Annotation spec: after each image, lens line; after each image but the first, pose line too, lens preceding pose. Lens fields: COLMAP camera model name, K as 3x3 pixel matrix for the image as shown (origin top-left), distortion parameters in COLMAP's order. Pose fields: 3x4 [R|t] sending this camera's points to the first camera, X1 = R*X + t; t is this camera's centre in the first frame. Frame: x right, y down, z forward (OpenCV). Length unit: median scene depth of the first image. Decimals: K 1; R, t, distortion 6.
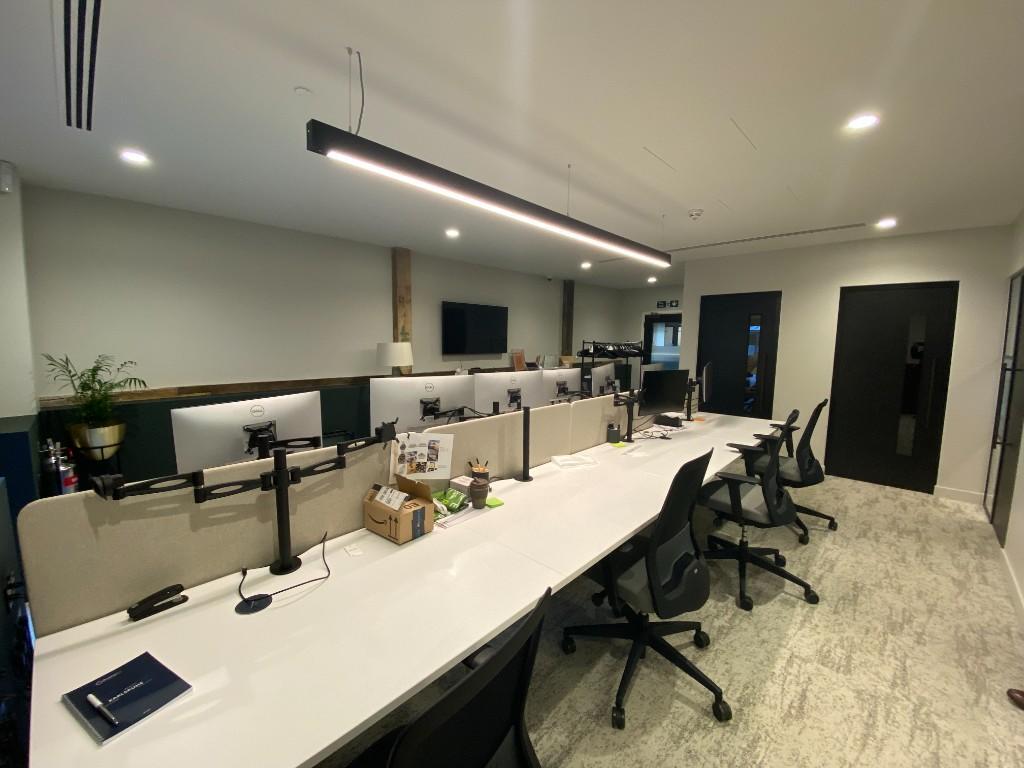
lens RADIAL K [[413.1, 0, 512.0], [0, 413.1, 384.0], [0, 0, 1]] dist [0.001609, -0.012679]
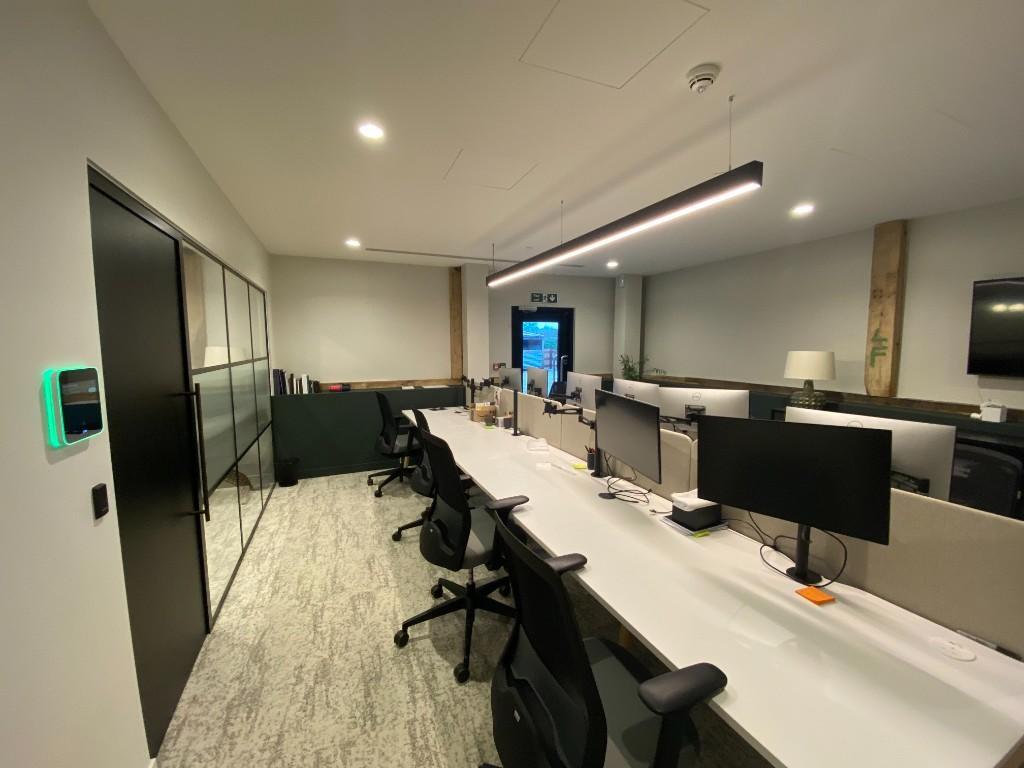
lens RADIAL K [[413.1, 0, 512.0], [0, 413.1, 384.0], [0, 0, 1]] dist [0.001609, -0.012679]
pose [[-0.393294, 0.079610, -0.915960, 1.610087], [-0.097008, 0.987090, 0.127446, -0.183274], [0.914281, 0.138979, -0.380494, 1.692340]]
